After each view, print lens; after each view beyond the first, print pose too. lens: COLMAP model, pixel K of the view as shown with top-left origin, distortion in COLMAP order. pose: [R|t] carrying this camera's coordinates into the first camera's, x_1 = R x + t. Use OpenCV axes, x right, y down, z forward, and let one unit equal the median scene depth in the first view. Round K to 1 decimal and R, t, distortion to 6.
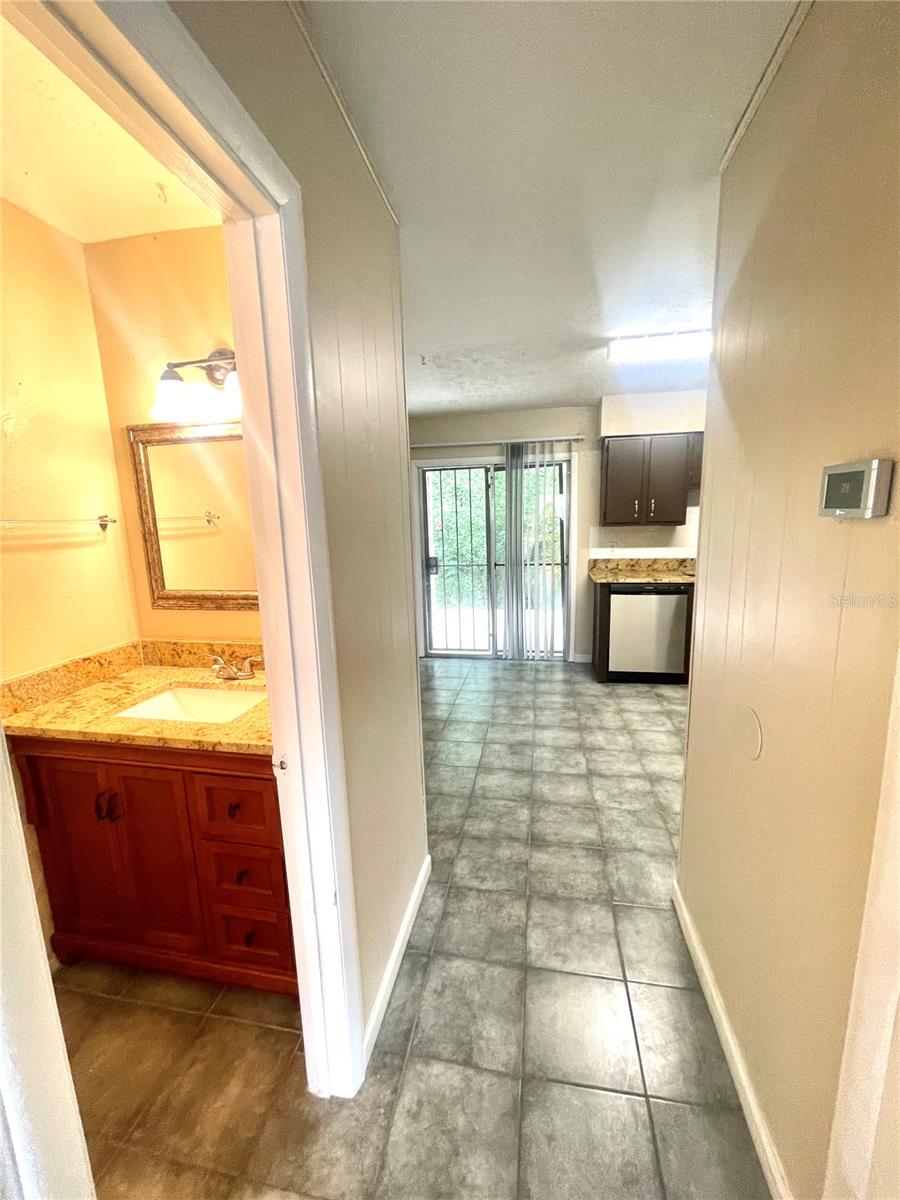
lens RADIAL K [[488.7, 0, 438.8], [0, 488.7, 598.8], [0, 0, 1]] dist [-0.002561, 0.000866]
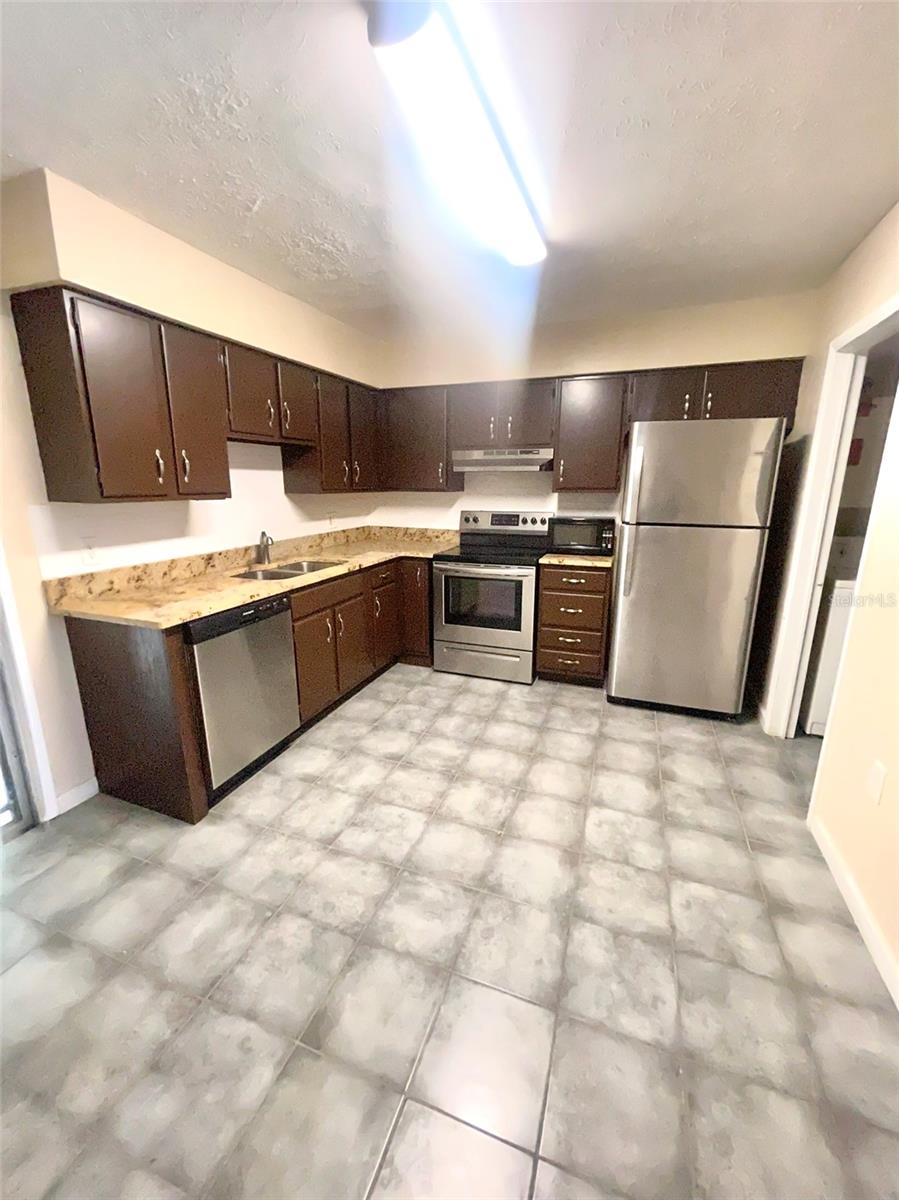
lens RADIAL K [[488.7, 0, 452.9], [0, 488.7, 602.6], [0, 0, 1]] dist [-0.002561, 0.000866]
pose [[0.150342, -0.210457, 0.965974, -0.066923], [0.159680, 0.969419, 0.186356, -0.102492], [-0.975653, 0.126230, 0.179350, 0.694628]]
